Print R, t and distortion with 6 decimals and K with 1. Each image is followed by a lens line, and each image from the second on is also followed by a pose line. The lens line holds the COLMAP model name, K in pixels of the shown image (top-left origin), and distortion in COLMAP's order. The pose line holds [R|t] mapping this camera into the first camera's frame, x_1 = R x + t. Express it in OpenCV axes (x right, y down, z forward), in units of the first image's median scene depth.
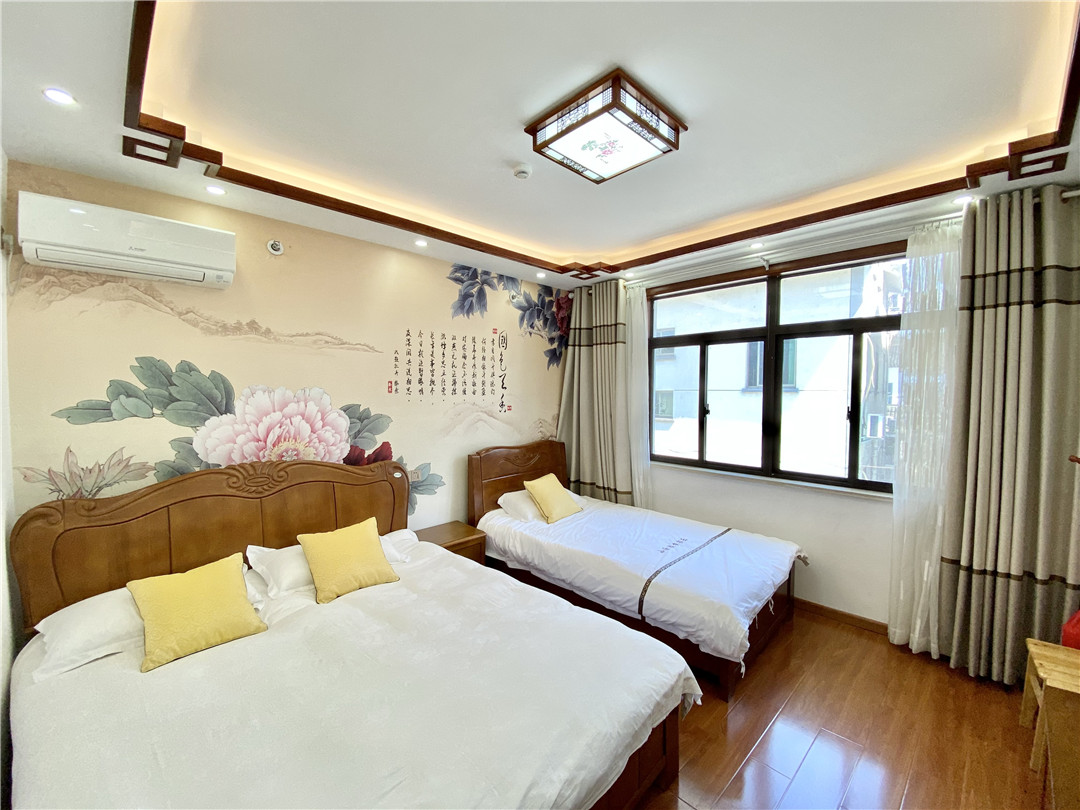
lens RADIAL K [[440.0, 0, 540.0], [0, 440.0, 405.0], [0, 0, 1]] dist [0.069025, -0.048300]
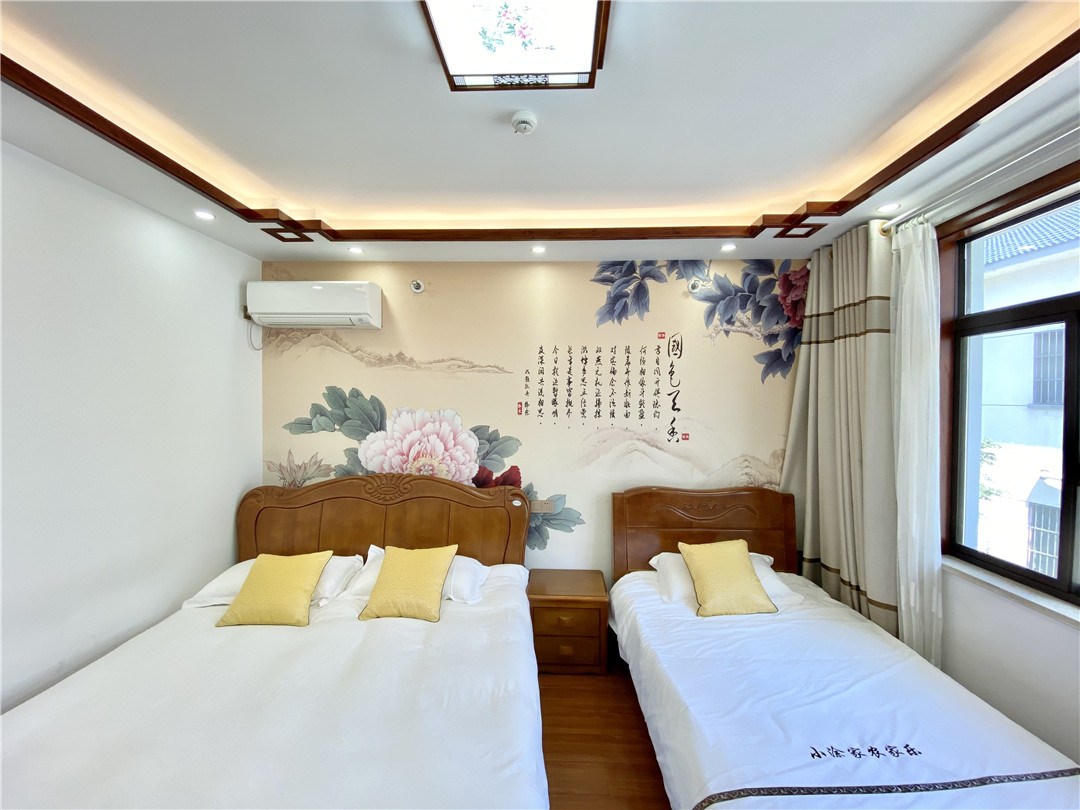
lens RADIAL K [[440.0, 0, 540.0], [0, 440.0, 405.0], [0, 0, 1]] dist [0.069025, -0.048300]
pose [[0.689678, 0.010919, -0.724034, 0.343808], [-0.028120, 0.999536, -0.011712, -0.035055], [0.723570, 0.028437, 0.689665, 0.351011]]
